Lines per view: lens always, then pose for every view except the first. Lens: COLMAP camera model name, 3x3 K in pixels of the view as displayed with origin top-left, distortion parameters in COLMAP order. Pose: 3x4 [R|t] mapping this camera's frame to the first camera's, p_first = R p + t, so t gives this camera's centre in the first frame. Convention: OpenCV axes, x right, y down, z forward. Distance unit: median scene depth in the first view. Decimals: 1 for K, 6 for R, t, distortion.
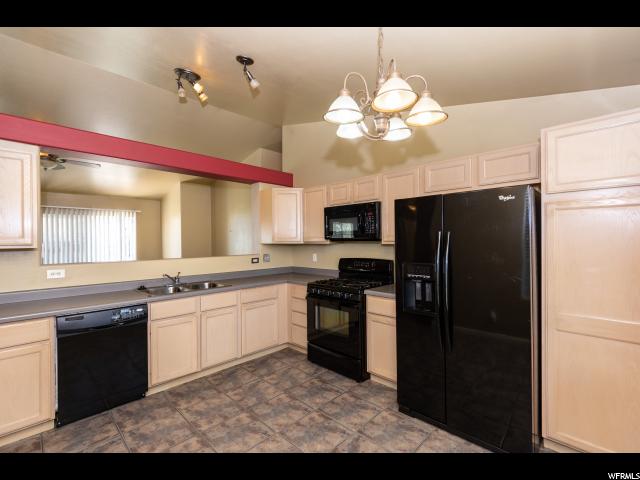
lens RADIAL K [[290.7, 0, 320.0], [0, 290.7, 240.0], [0, 0, 1]] dist [0.000586, 0.000009]
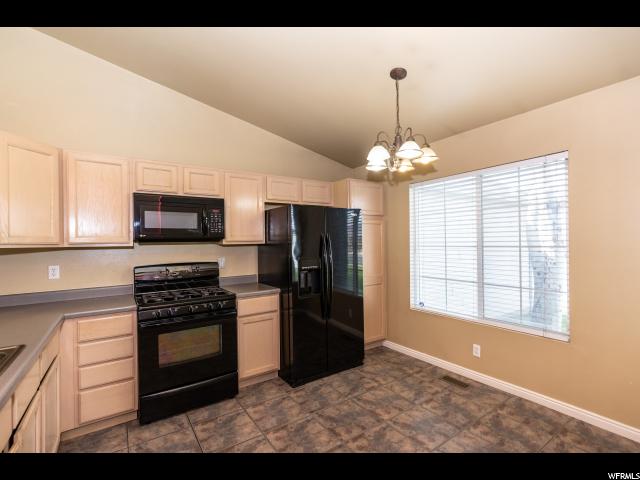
lens RADIAL K [[290.7, 0, 320.0], [0, 290.7, 240.0], [0, 0, 1]] dist [0.000586, 0.000009]
pose [[0.192229, 0.015010, 0.981235, -0.703003], [0.011411, 0.999781, -0.017529, 0.020261], [-0.981284, 0.014567, 0.192016, 0.553385]]
